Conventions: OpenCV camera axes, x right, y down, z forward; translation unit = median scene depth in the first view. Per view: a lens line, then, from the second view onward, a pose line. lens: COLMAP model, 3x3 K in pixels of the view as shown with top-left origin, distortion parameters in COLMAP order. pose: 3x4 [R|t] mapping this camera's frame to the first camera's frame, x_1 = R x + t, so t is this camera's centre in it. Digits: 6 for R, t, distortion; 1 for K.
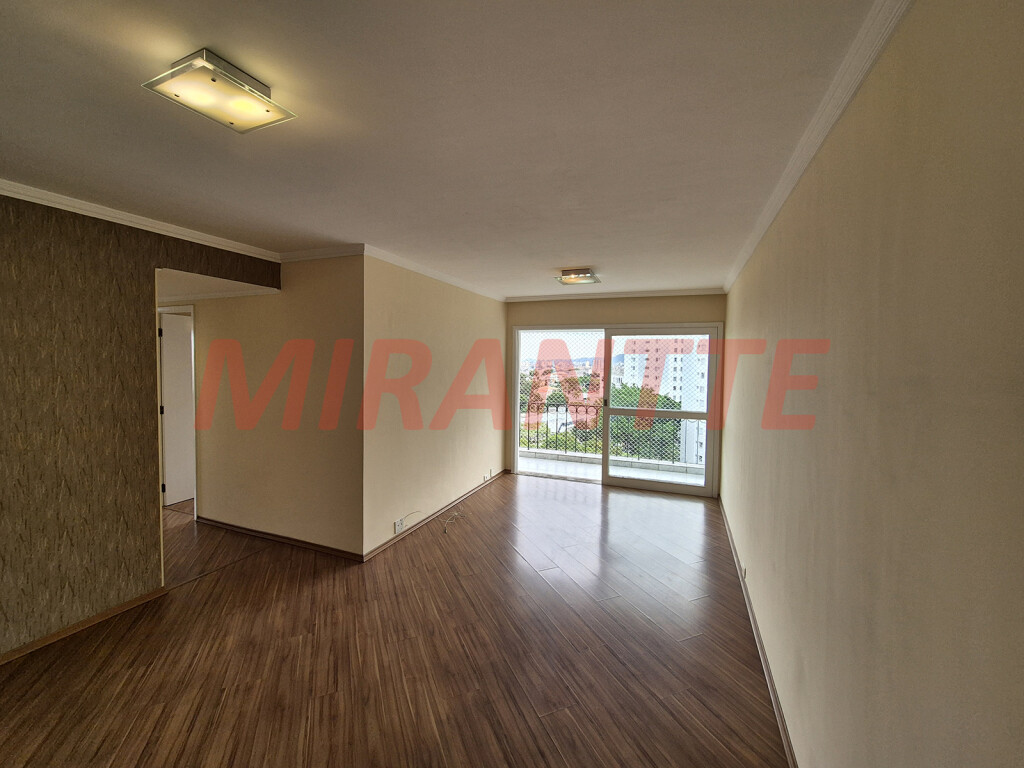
lens RADIAL K [[424.4, 0, 511.9], [0, 424.4, 377.8], [0, 0, 1]] dist [-0.003141, 0.001393]
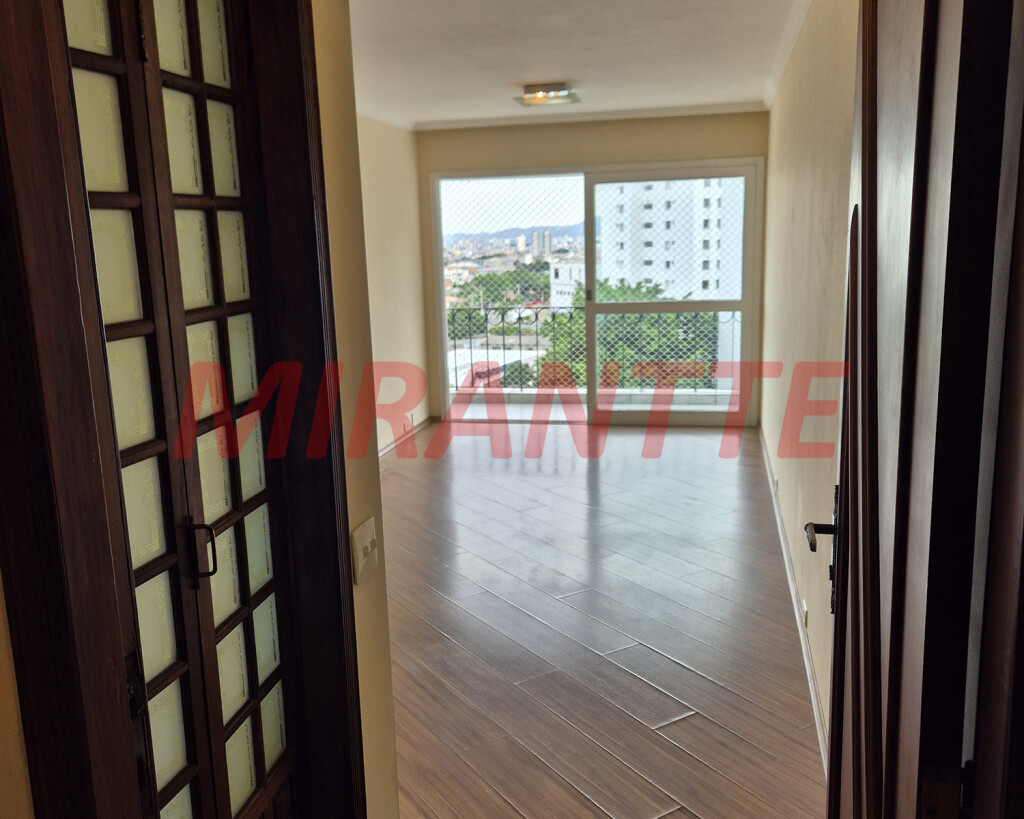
lens RADIAL K [[934.1, 0, 509.9], [0, 934.1, 416.4], [0, 0, 1]] dist [0.123578, 0.005764]
pose [[0.985371, -0.071885, 0.154517, -0.127931], [0.048502, 0.987480, 0.150101, 0.022571], [-0.163373, -0.140411, 0.976521, -0.380975]]
